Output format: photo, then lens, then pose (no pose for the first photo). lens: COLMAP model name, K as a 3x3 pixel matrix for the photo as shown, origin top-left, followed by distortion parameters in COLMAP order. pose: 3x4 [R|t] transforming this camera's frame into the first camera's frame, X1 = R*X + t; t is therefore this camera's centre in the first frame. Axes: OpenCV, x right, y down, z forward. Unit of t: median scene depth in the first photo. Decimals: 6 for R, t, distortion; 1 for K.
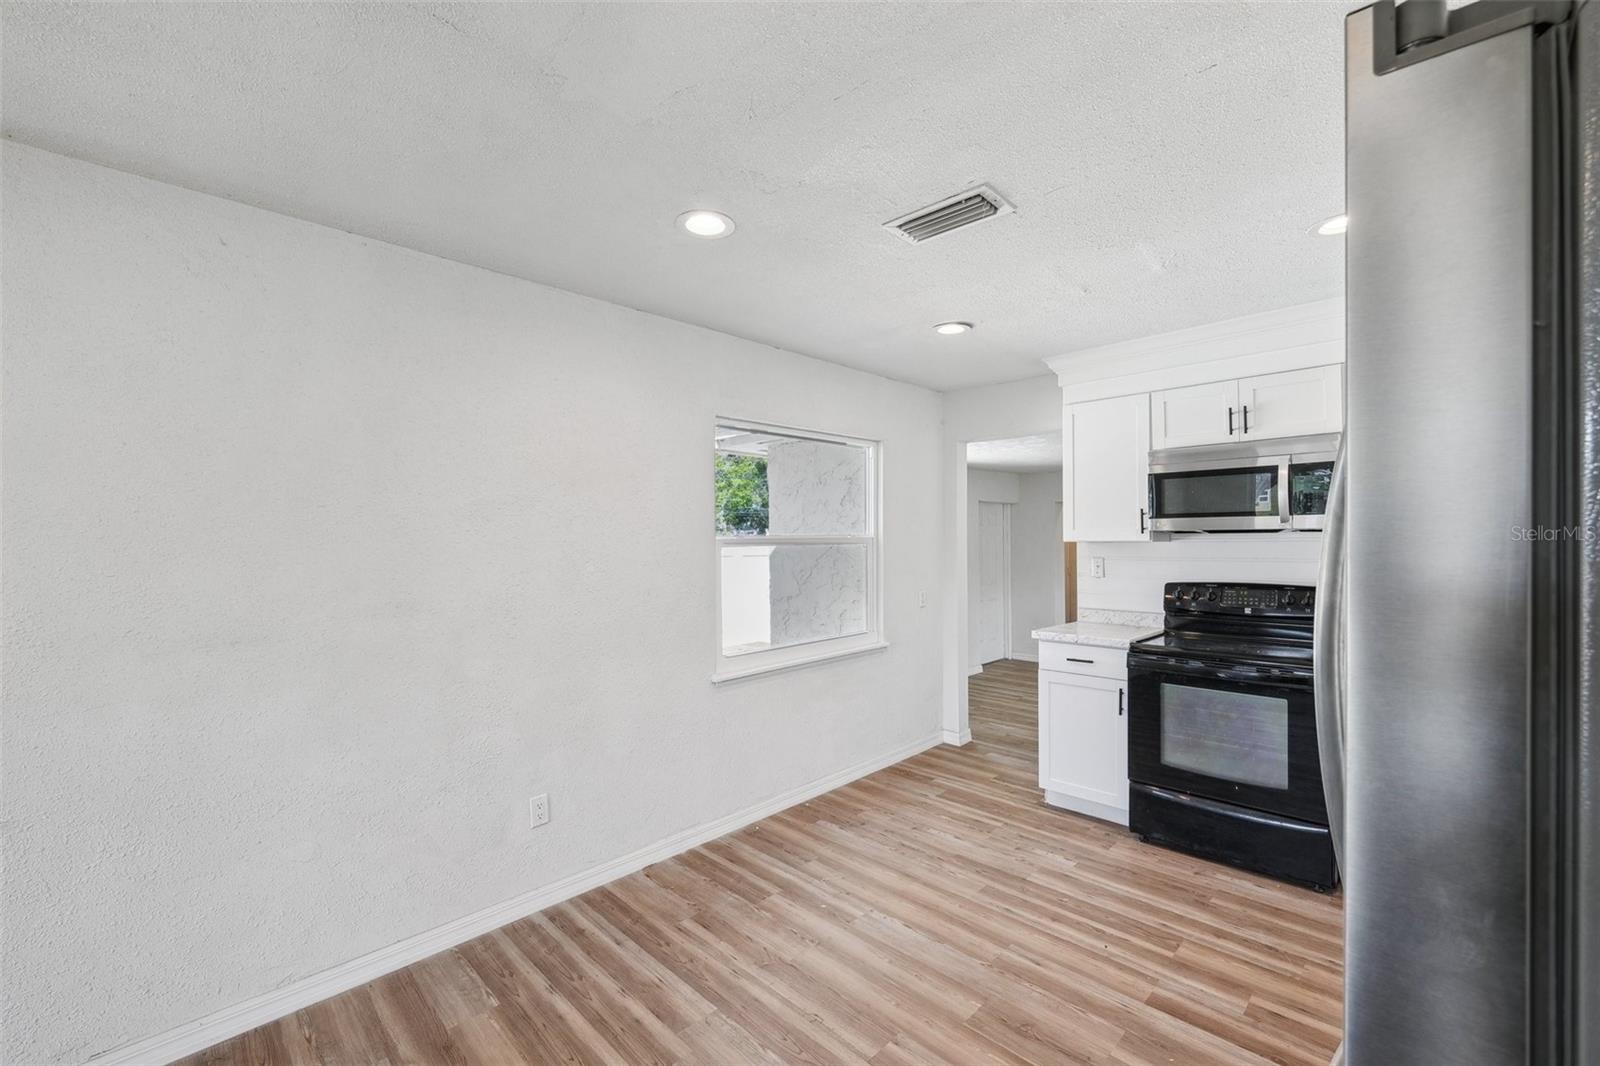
lens RADIAL K [[656.5, 0, 800.0], [0, 656.5, 533.0], [0, 0, 1]] dist [0.000538, 0.000048]
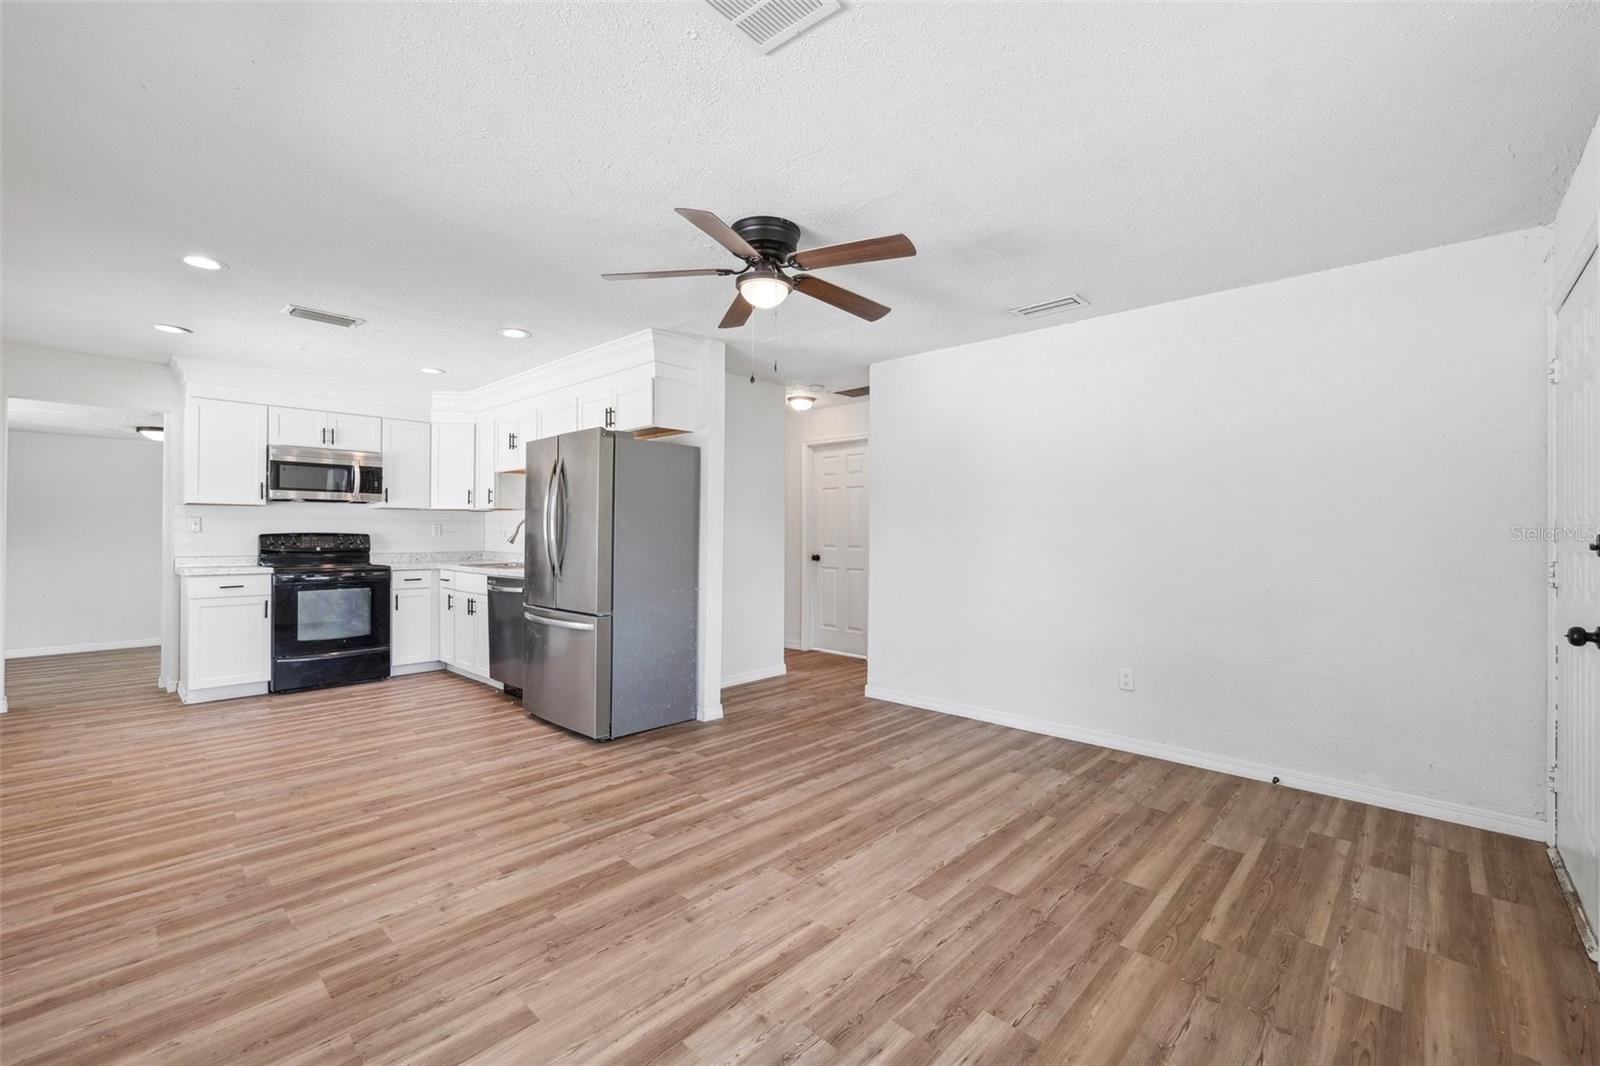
lens RADIAL K [[677.7, 0, 800.0], [0, 677.7, 533.0], [0, 0, 1]] dist [0.000305, 0.000082]
pose [[-0.031480, 0.008482, 0.999468, -1.112022], [-0.008934, 0.999922, -0.008767, 0.084203], [-0.999464, -0.009206, -0.031402, -0.176494]]
